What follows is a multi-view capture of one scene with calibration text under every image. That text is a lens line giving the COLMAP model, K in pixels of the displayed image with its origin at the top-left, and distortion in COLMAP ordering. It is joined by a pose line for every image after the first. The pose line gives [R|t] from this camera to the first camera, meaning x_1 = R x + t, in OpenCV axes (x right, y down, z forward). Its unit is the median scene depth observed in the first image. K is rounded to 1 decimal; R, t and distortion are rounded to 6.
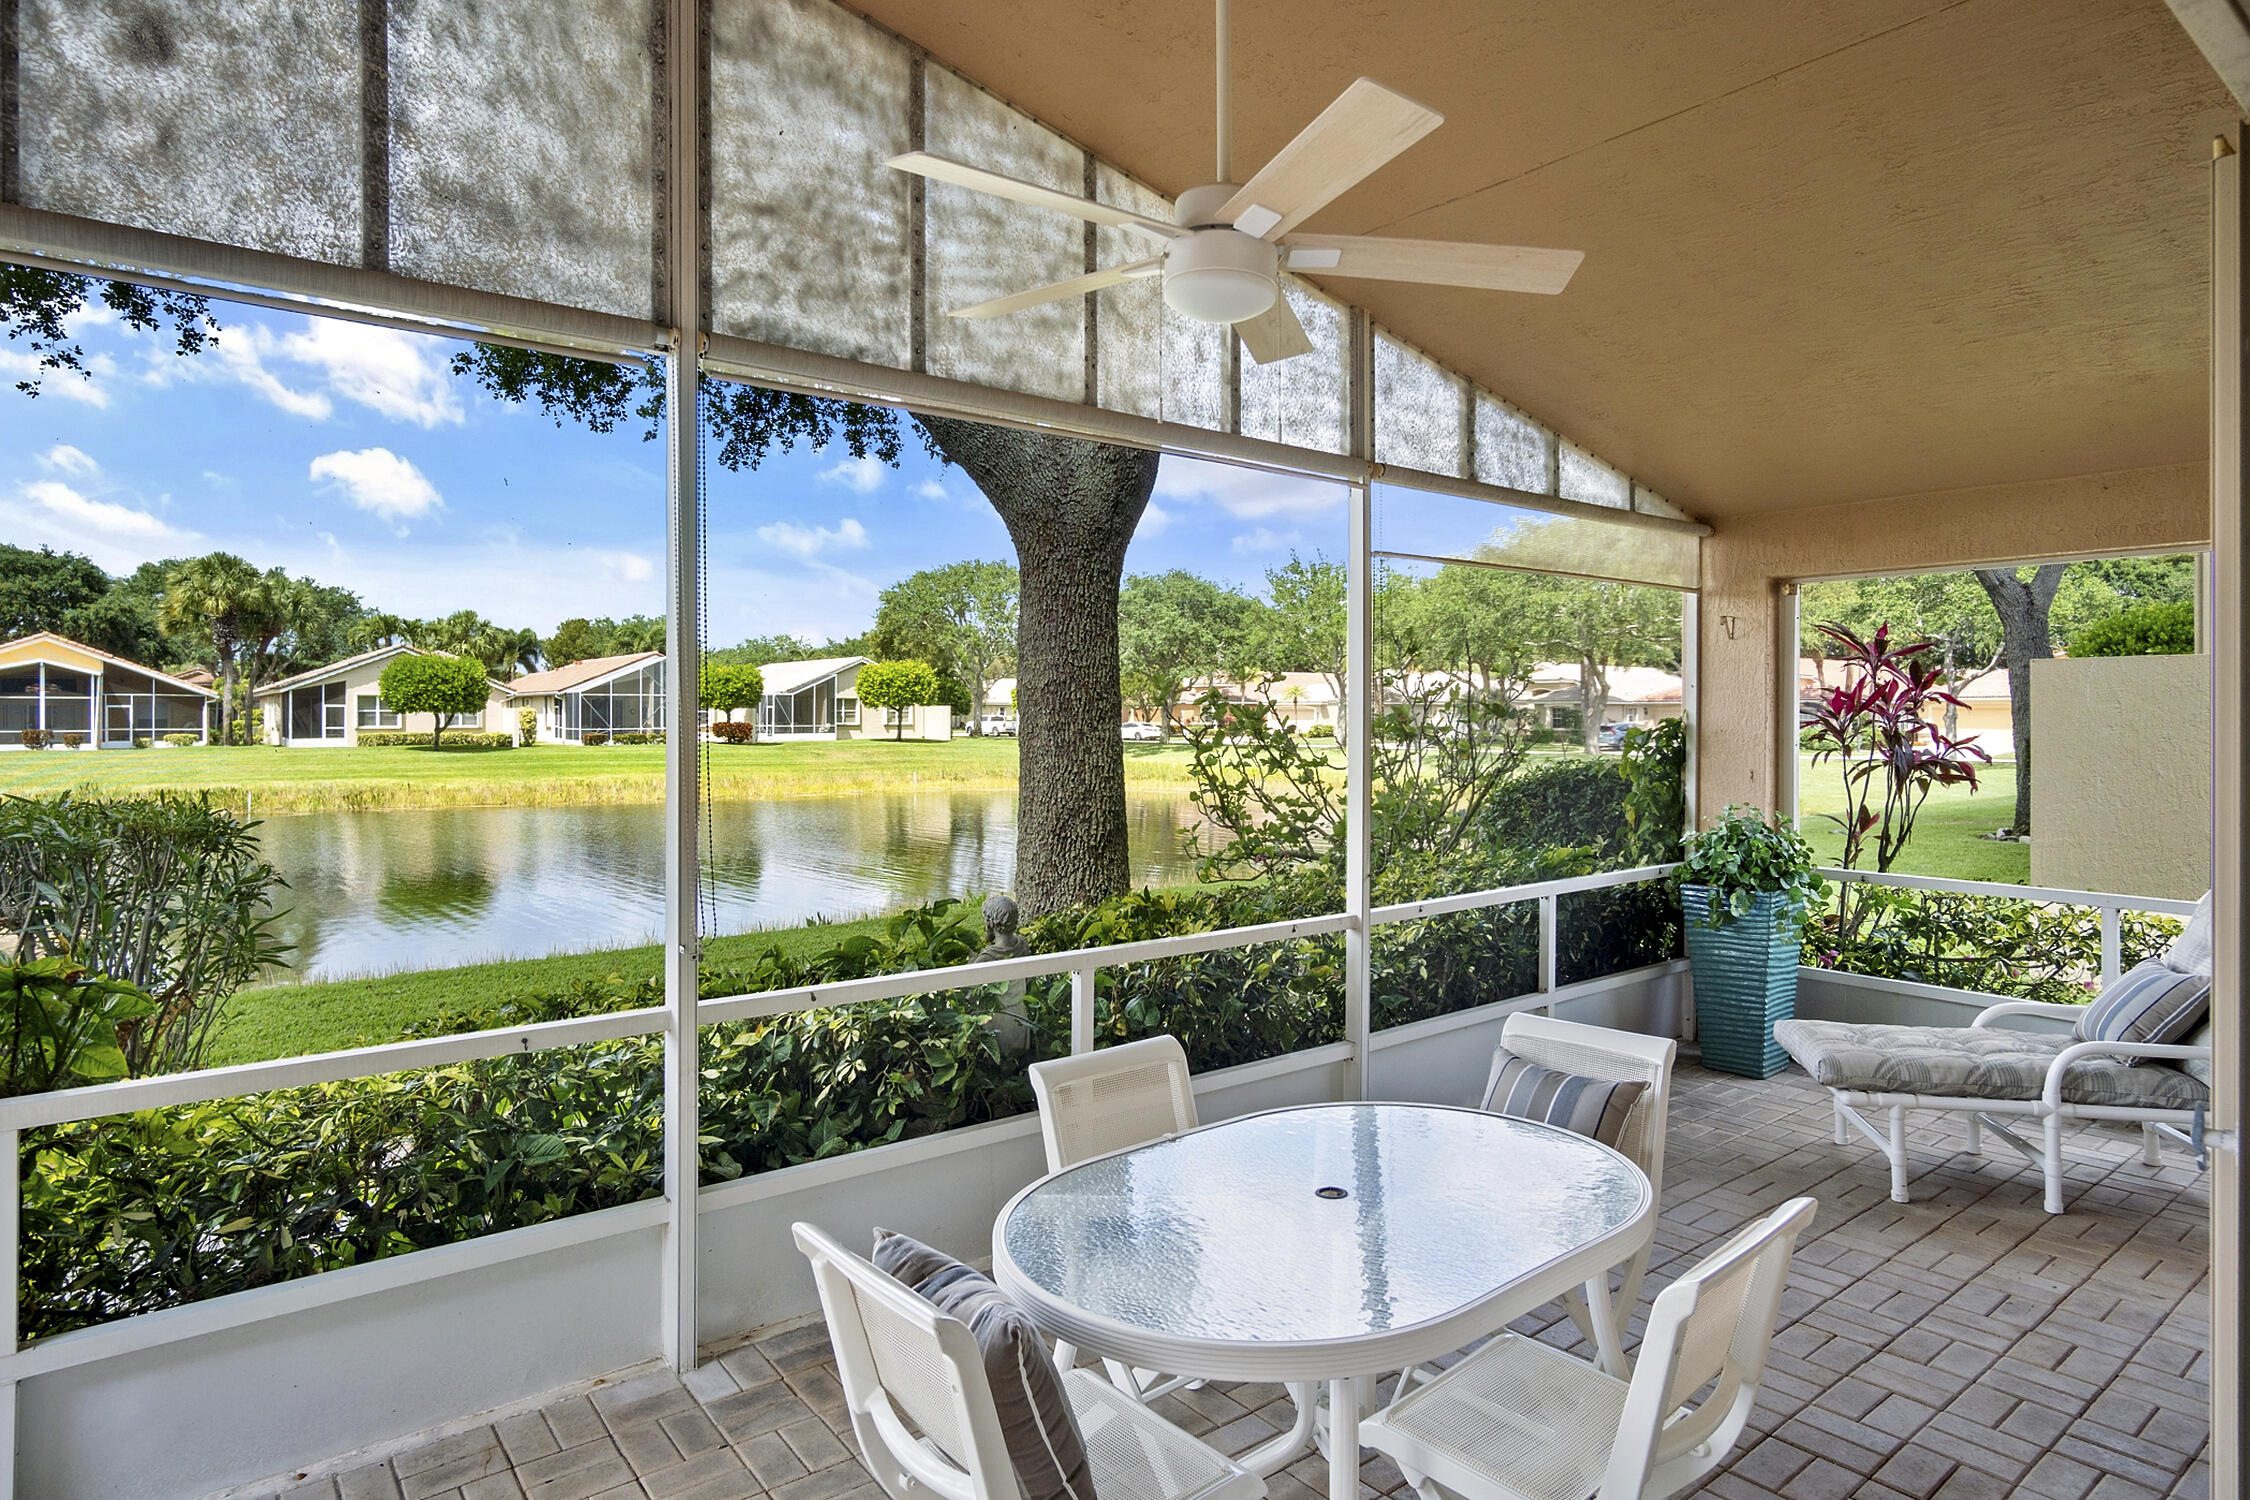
lens RADIAL K [[1272.0, 0, 1098.3], [0, 1272.0, 715.4], [0, 0, 1]] dist [-0.004257, 0.001216]
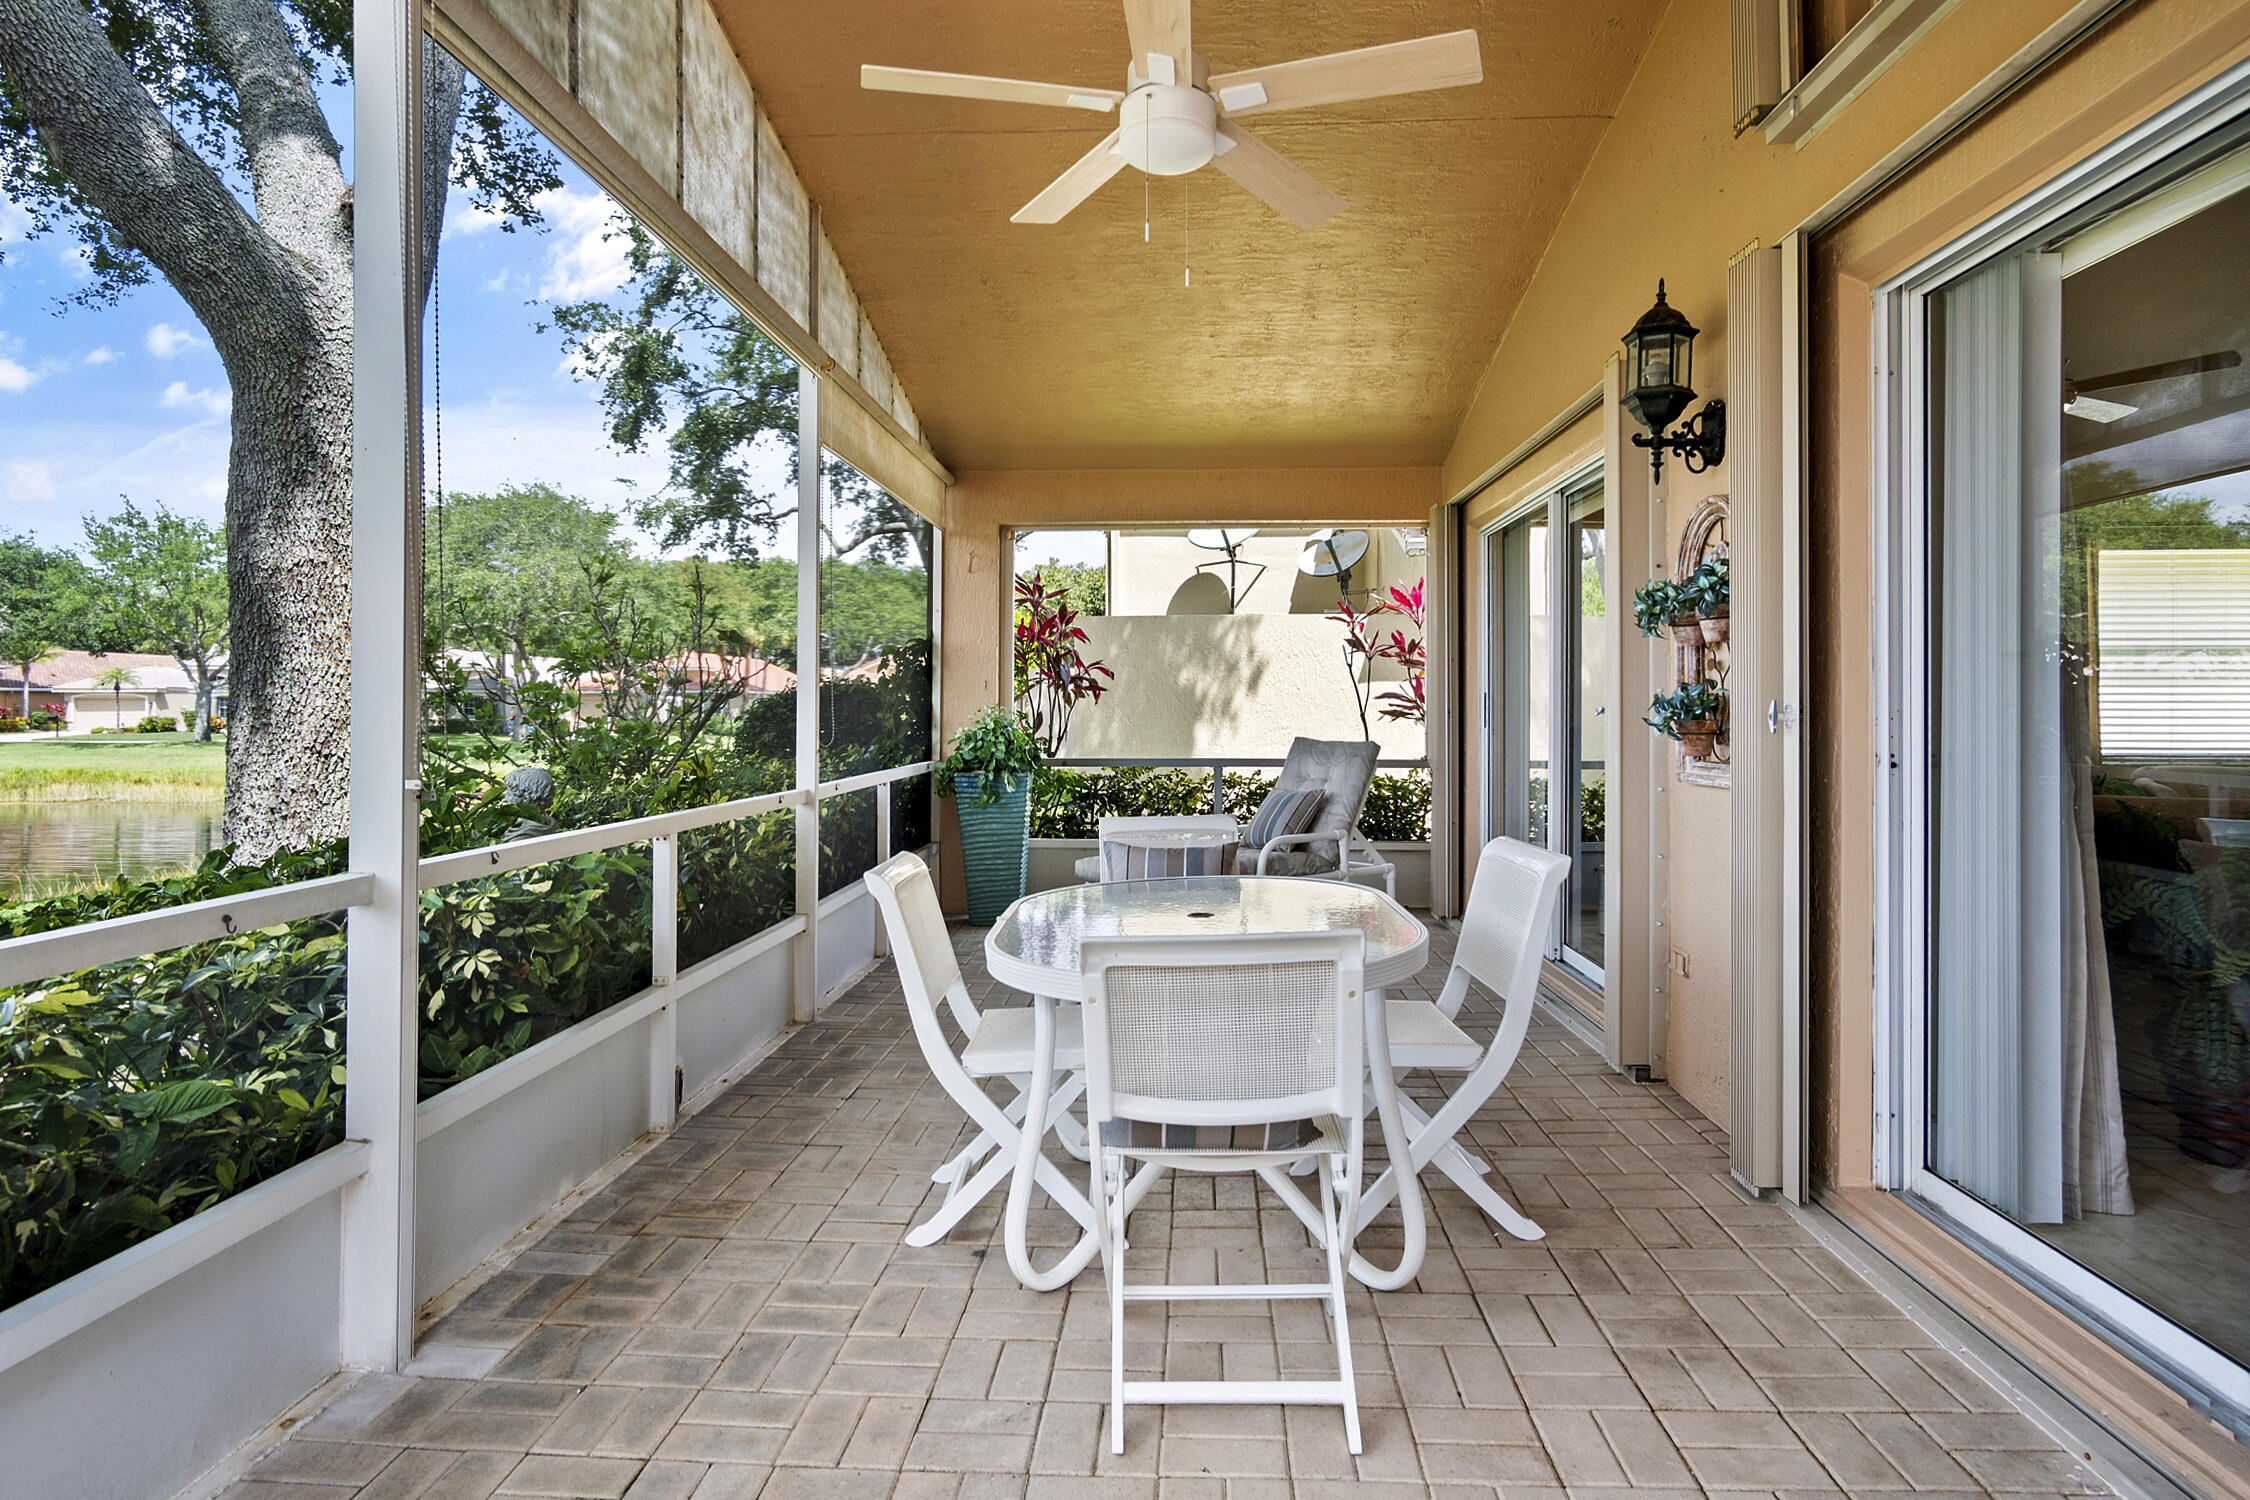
lens RADIAL K [[1272.0, 0, 1098.3], [0, 1272.0, 715.4], [0, 0, 1]] dist [-0.004257, 0.001216]
pose [[0.650971, -0.000071, 0.759103, -0.369510], [0.004087, 0.999986, -0.003412, 0.087158], [-0.759092, 0.005324, 0.650962, 0.130310]]
